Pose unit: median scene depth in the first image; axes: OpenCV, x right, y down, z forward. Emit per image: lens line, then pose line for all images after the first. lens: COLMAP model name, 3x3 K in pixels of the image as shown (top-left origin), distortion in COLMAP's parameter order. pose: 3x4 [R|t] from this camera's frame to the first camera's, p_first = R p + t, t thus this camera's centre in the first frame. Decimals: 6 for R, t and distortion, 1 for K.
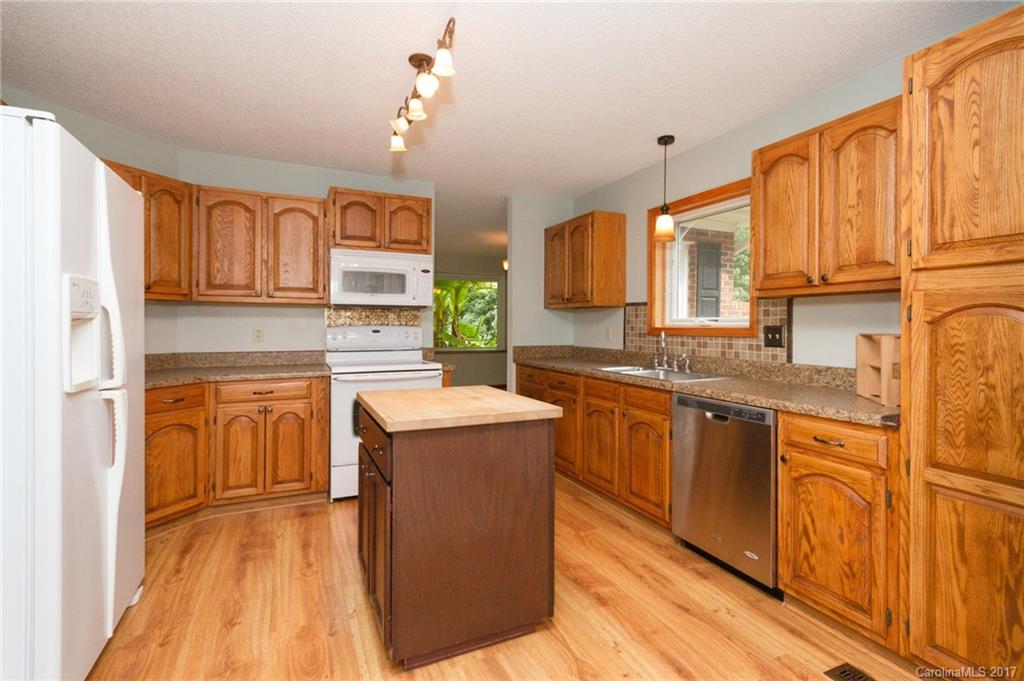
lens RADIAL K [[492.8, 0, 512.0], [0, 492.8, 340.5], [0, 0, 1]] dist [0.002303, 0.000832]
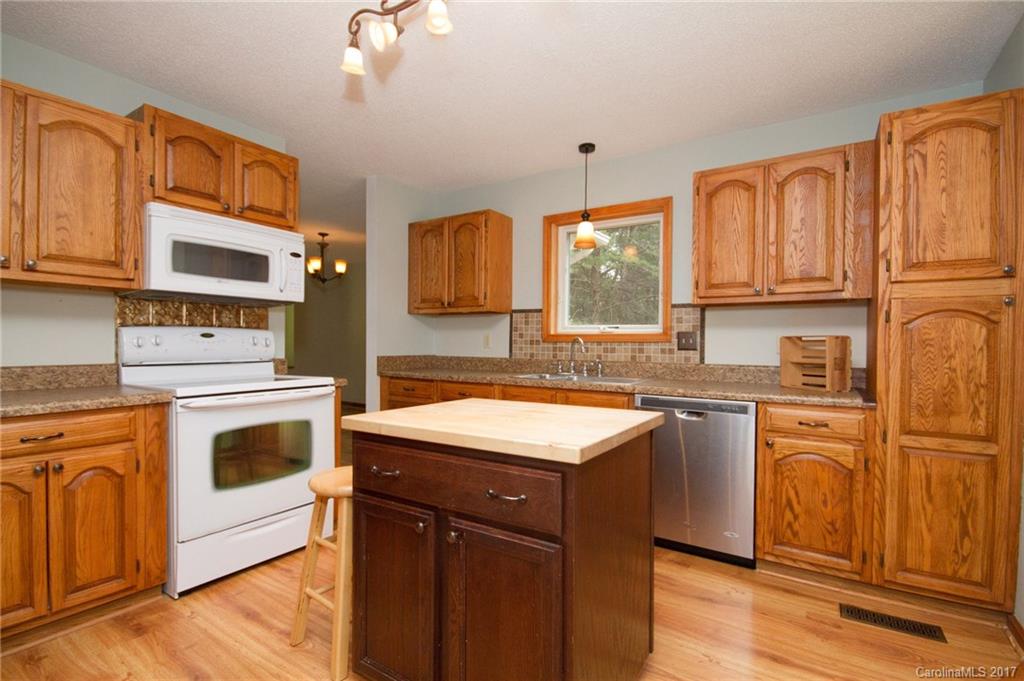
lens RADIAL K [[473.7, 0, 514.0], [0, 473.7, 361.3], [0, 0, 1]] dist [0.001725, -0.010046]
pose [[0.836486, -0.015814, 0.547760, -0.455250], [0.011196, 0.999868, 0.011768, 0.024321], [-0.547874, -0.003711, 0.836553, 0.342641]]
